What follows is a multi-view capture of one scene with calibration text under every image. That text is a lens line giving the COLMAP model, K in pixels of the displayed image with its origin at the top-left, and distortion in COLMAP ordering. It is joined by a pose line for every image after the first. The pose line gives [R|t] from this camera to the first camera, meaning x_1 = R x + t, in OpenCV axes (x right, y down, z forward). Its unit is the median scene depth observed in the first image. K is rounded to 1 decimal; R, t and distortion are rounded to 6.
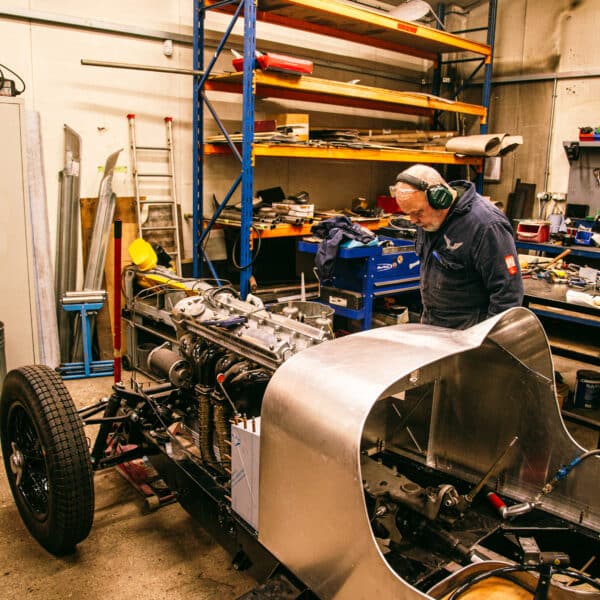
lens RADIAL K [[606.6, 0, 302.9], [0, 606.6, 317.3], [0, 0, 1]] dist [-0.128257, 0.076010]
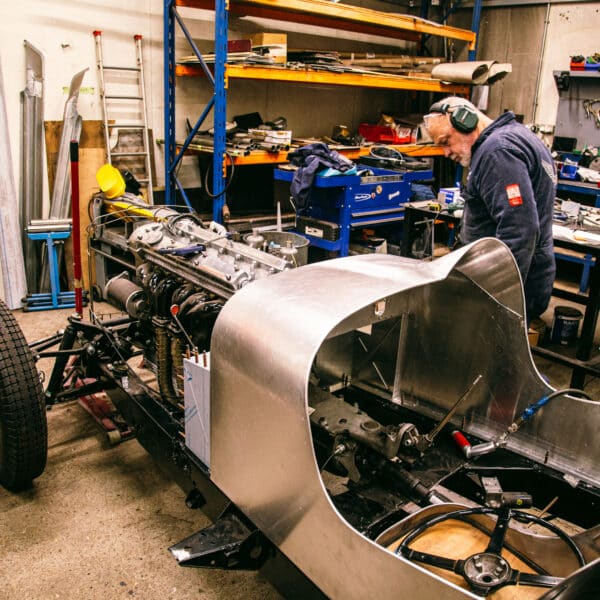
lens RADIAL K [[606.6, 0, 302.9], [0, 606.6, 317.3], [0, 0, 1]] dist [-0.128257, 0.076010]
pose [[0.999607, 0.008468, 0.026712, 0.017115], [-0.011387, 0.993748, 0.111064, 0.002334], [-0.025604, -0.111325, 0.993454, 0.024109]]
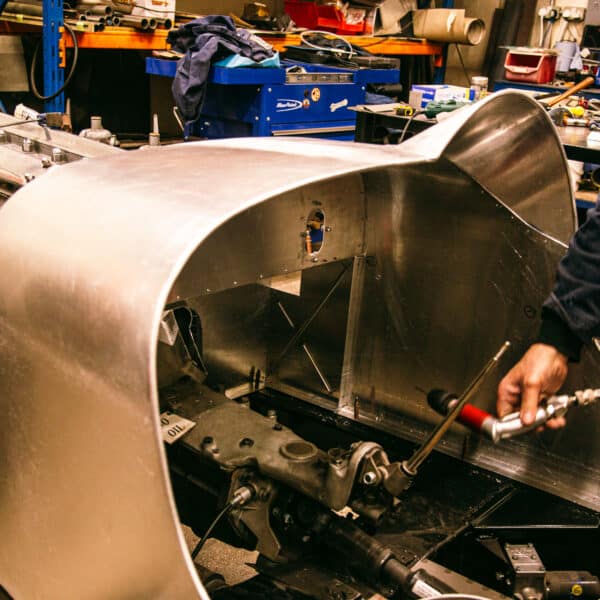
lens RADIAL K [[903.5, 0, 300.0], [0, 903.5, 300.0], [0, 0, 1]] dist [-0.009350, 0.066890]
pose [[0.991421, 0.002196, 0.130688, 0.031195], [-0.013950, 0.995926, 0.089092, 0.034412], [-0.129960, -0.090151, 0.987412, 0.097214]]
